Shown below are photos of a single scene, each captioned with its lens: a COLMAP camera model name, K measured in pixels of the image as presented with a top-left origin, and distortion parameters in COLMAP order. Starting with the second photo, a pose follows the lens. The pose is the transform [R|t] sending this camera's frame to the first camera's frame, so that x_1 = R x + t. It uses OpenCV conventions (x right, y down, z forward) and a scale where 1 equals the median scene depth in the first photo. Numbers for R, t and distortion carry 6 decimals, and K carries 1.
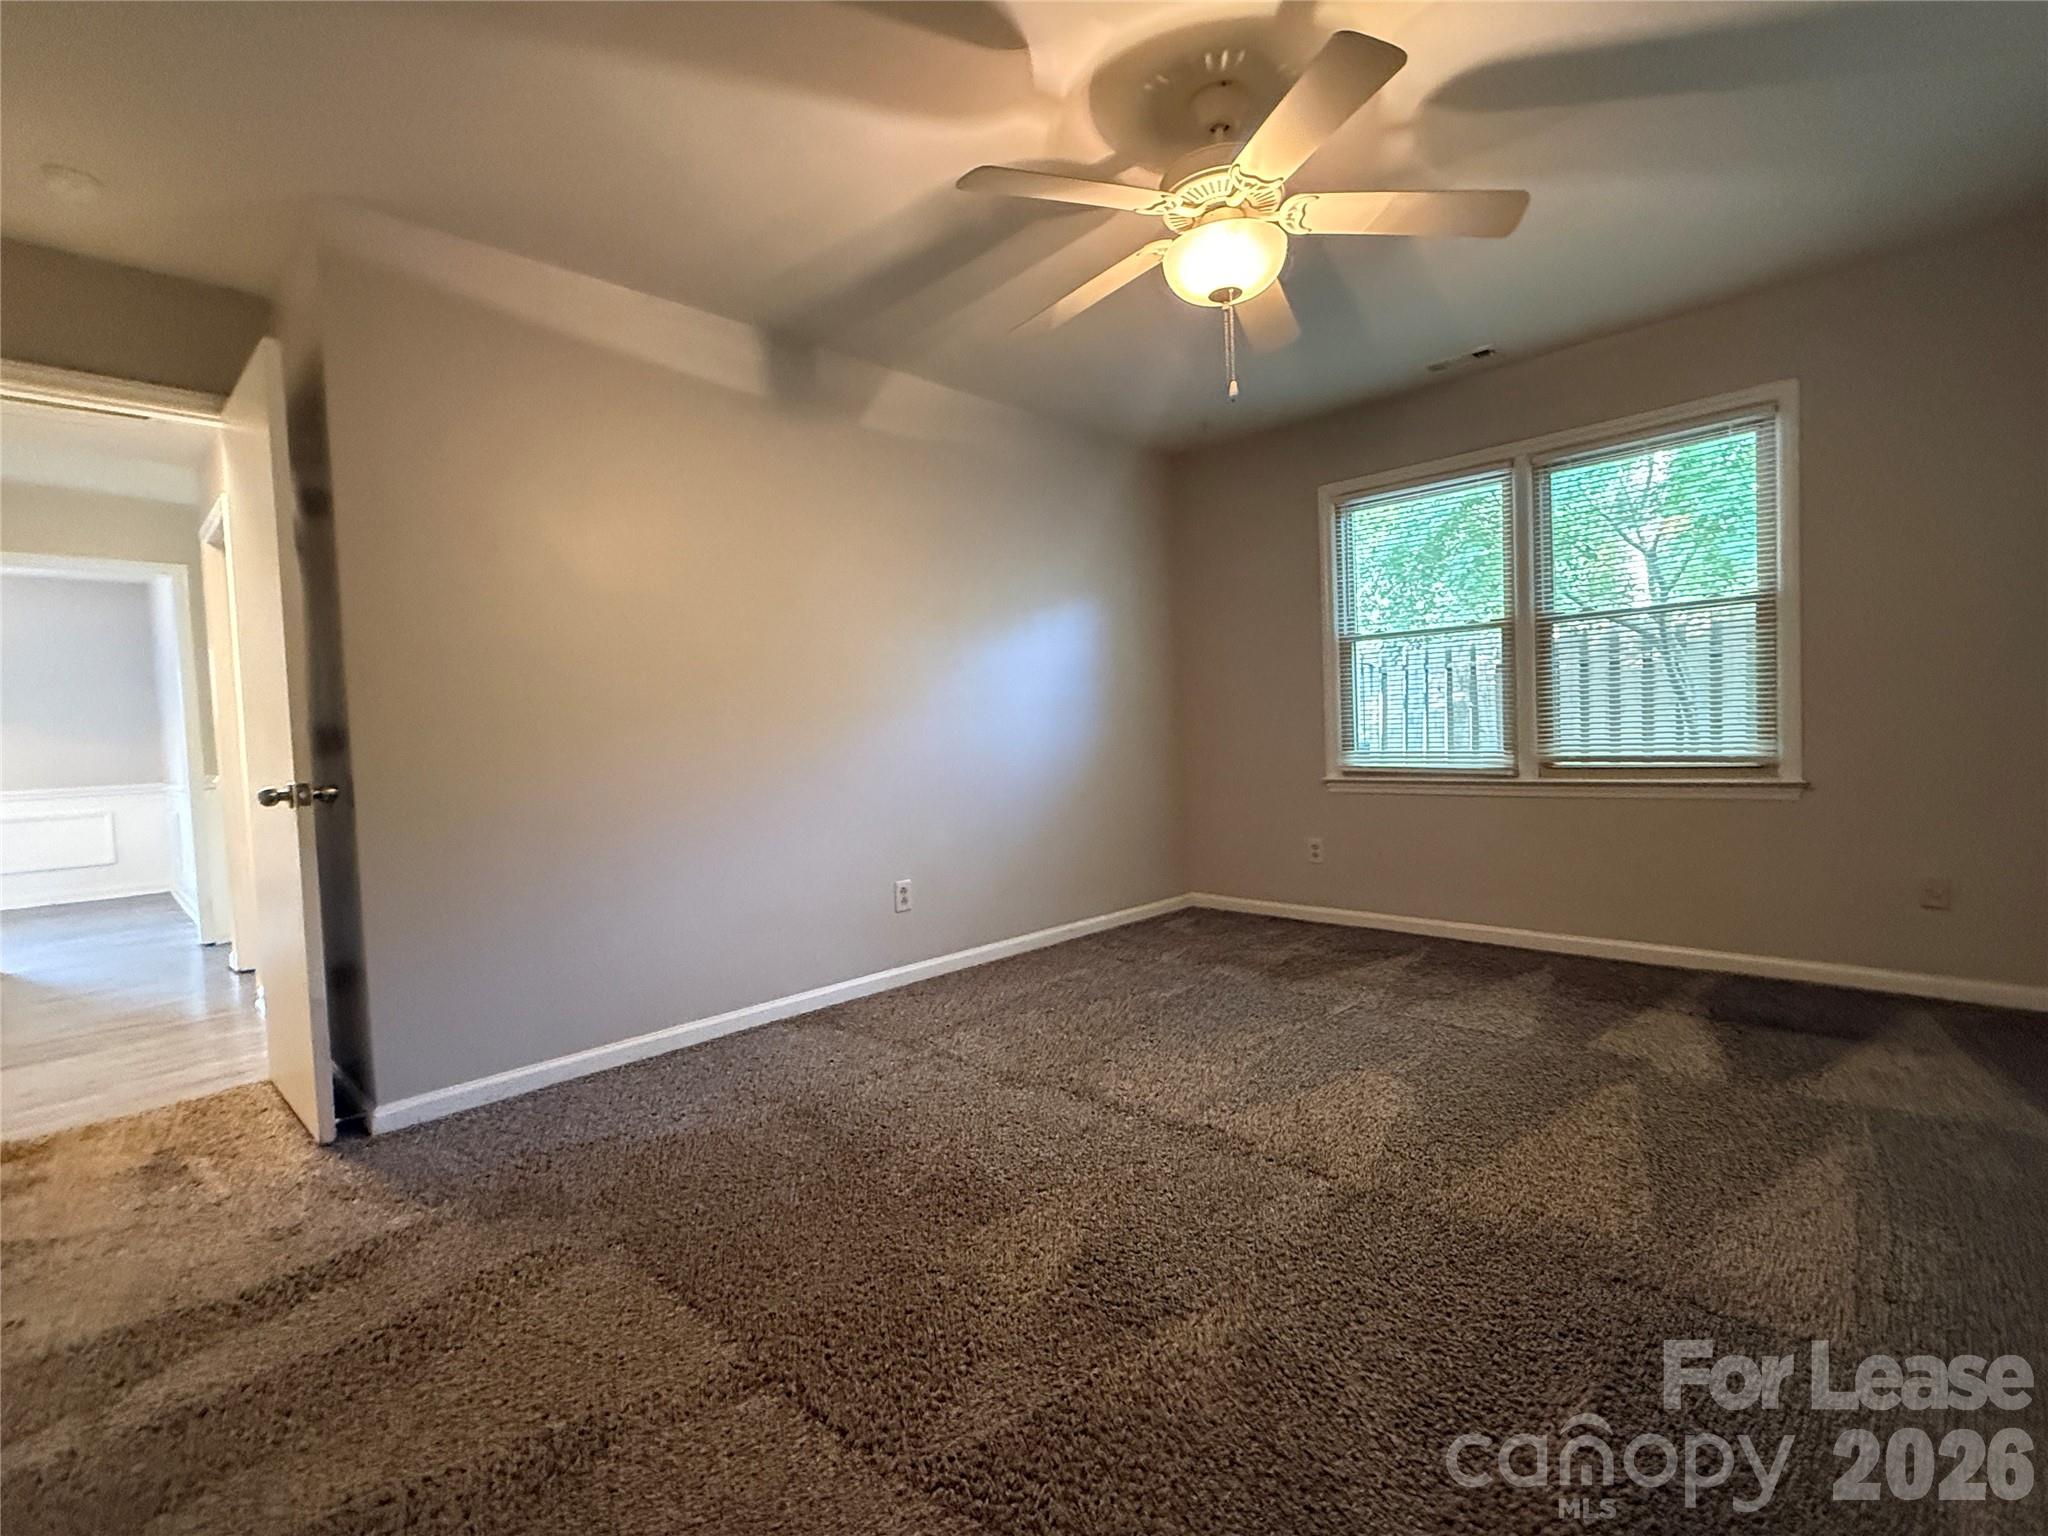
lens RADIAL K [[933.1, 0, 1027.4], [0, 933.1, 767.5], [0, 0, 1]] dist [0.002535, 0.000464]
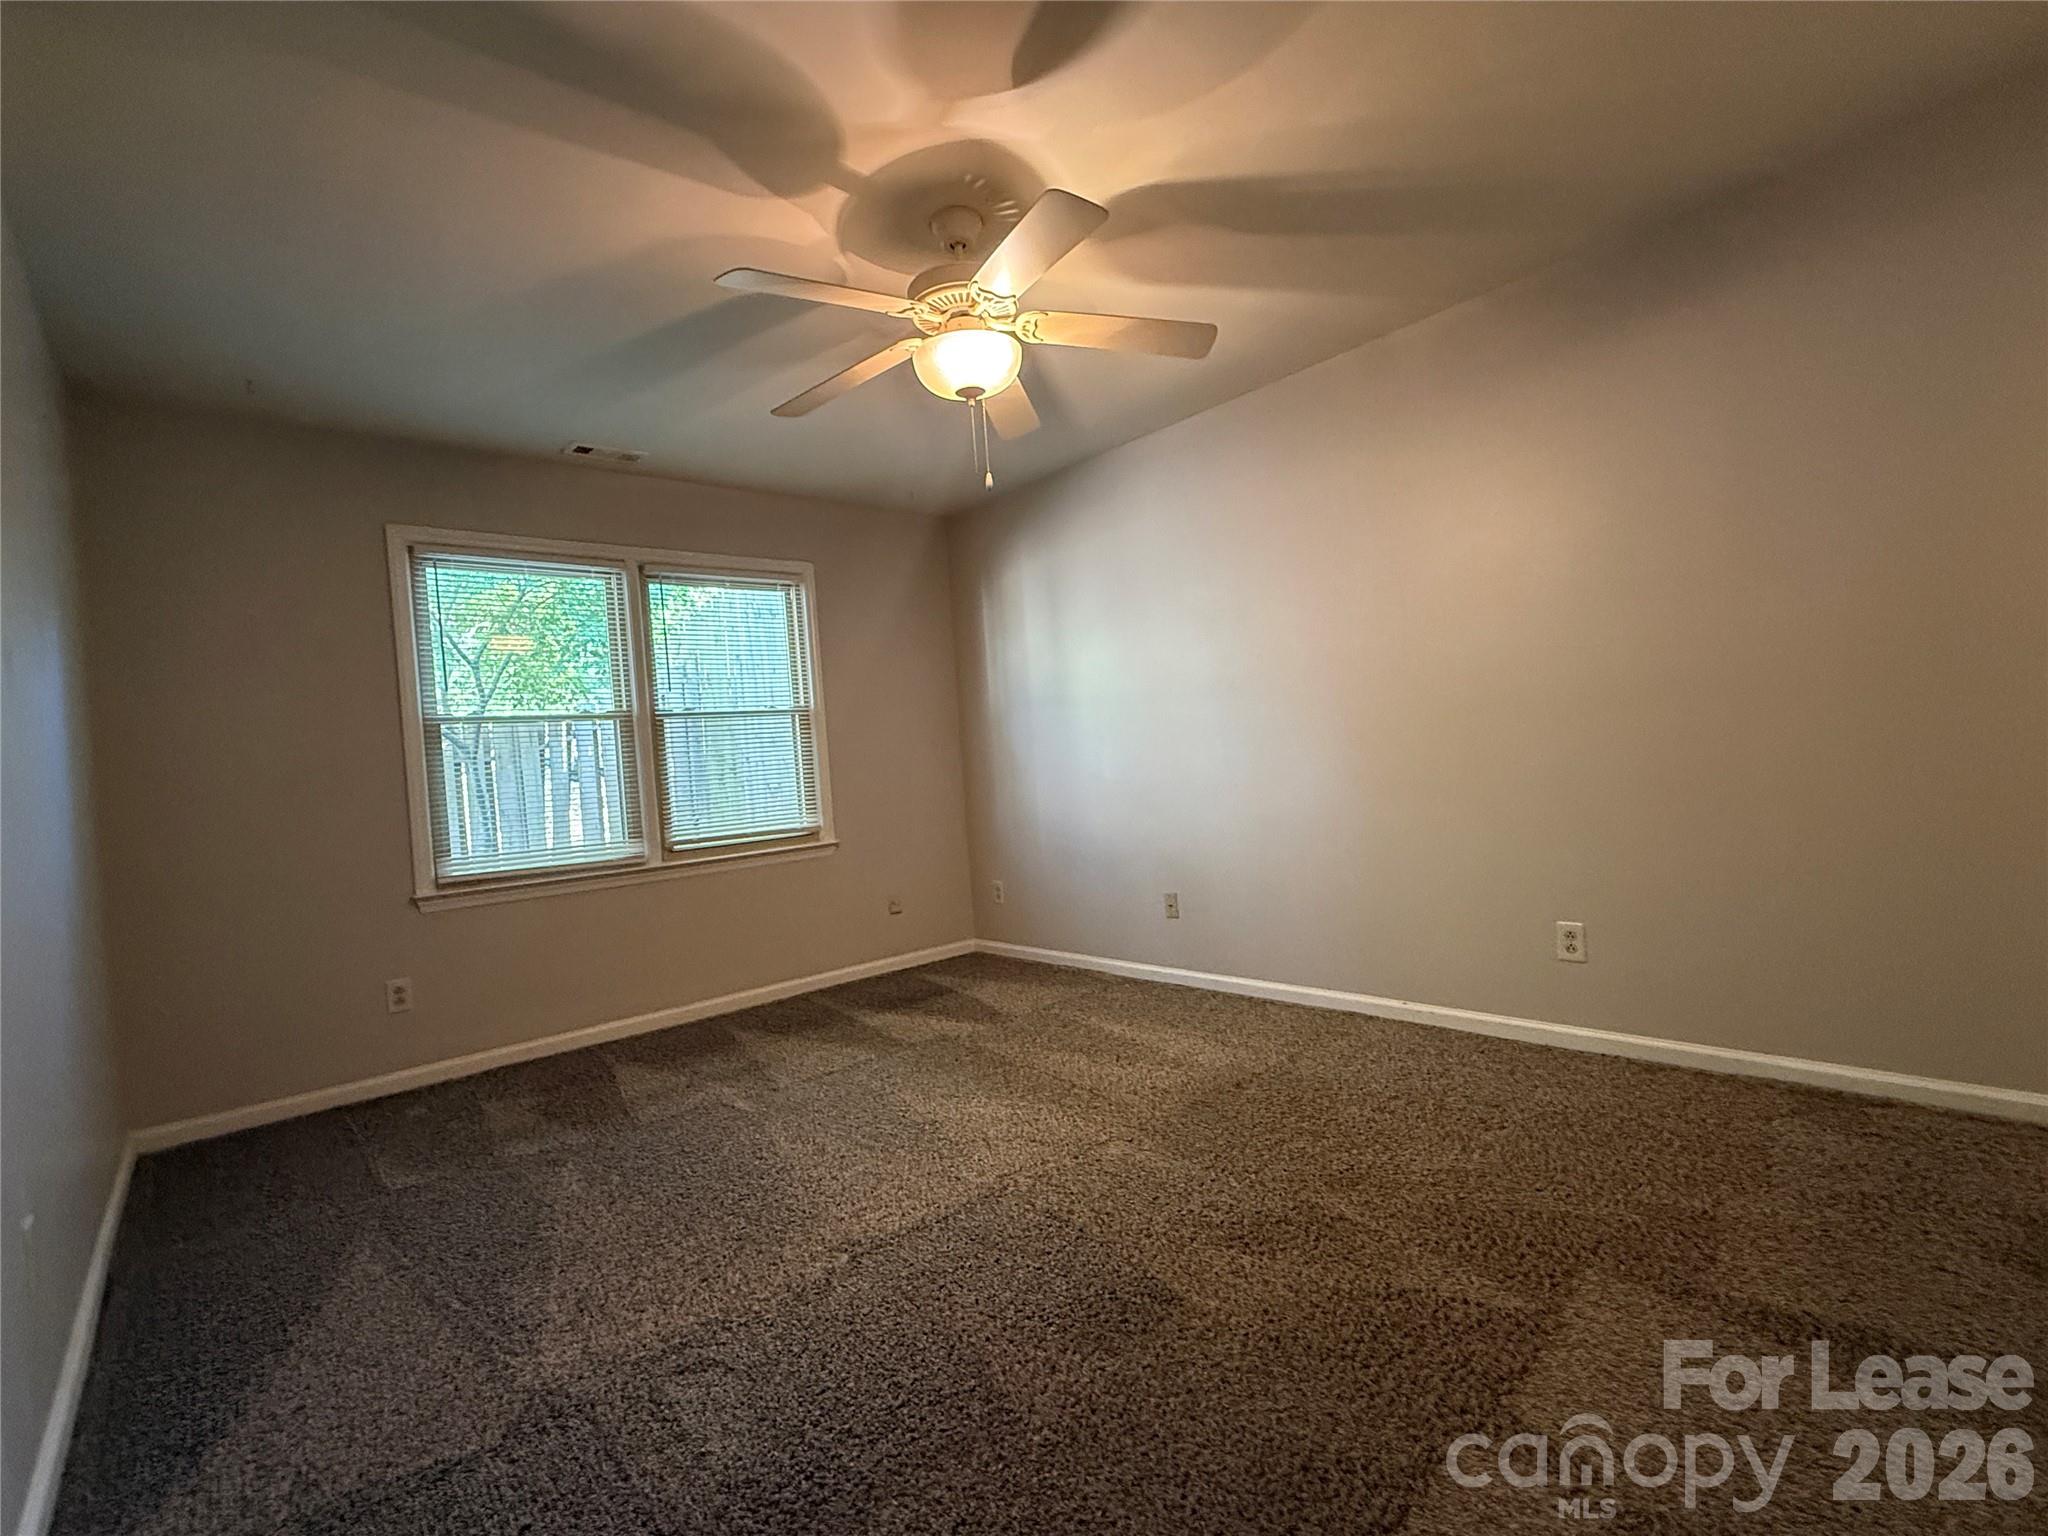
lens RADIAL K [[933.1, 0, 1027.4], [0, 933.1, 767.5], [0, 0, 1]] dist [0.002535, 0.000464]
pose [[0.077620, 0.031831, 0.996475, -0.493216], [0.114129, 0.992636, -0.040599, -0.005747], [-0.990429, 0.116878, 0.073415, 0.508193]]
